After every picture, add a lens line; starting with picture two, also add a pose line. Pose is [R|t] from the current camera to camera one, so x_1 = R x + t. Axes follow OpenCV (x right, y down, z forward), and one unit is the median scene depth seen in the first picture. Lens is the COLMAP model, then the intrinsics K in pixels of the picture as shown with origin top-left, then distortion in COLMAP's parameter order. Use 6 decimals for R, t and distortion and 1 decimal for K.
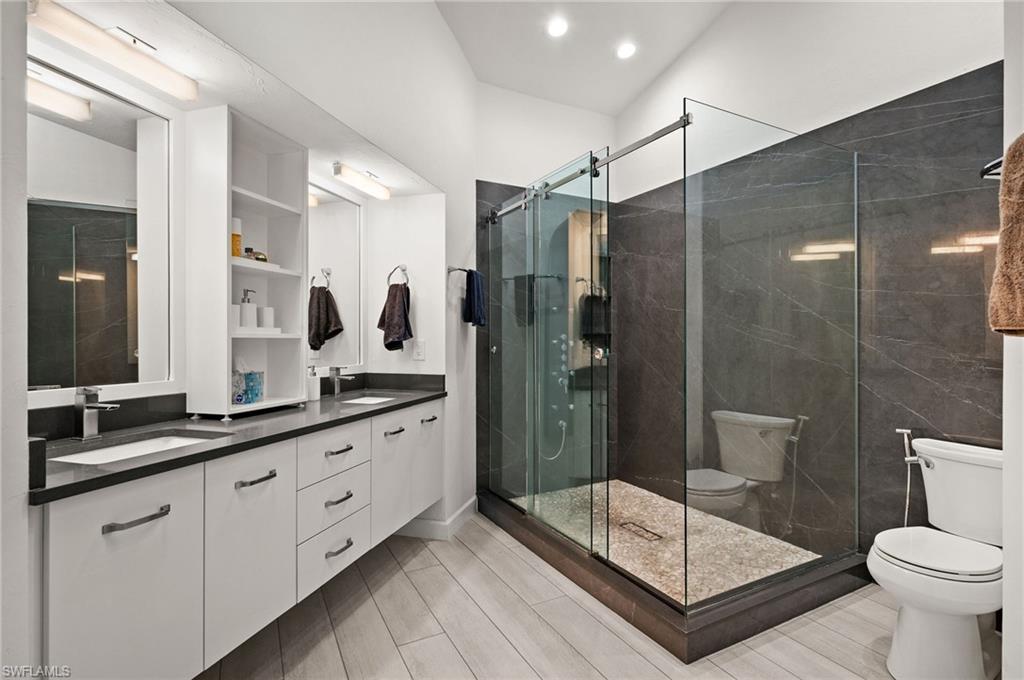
lens RADIAL K [[496.8, 0, 512.5], [0, 496.8, 342.1], [0, 0, 1]] dist [0.001678, 0.000111]
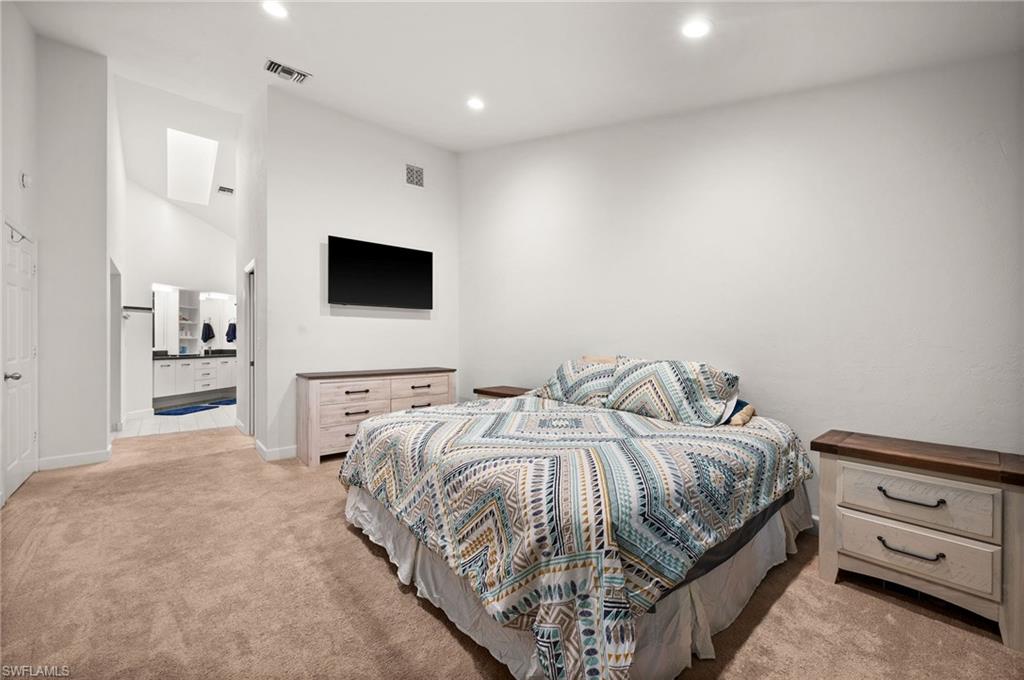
lens RADIAL K [[405.5, 0, 511.3], [0, 405.5, 339.0], [0, 0, 1]] dist [-0.000929, 0.000050]
pose [[0.975344, 0.009190, 0.220497, 1.327336], [-0.006928, 0.999915, -0.011028, 0.012527], [-0.220580, 0.009229, 0.975325, -2.762250]]
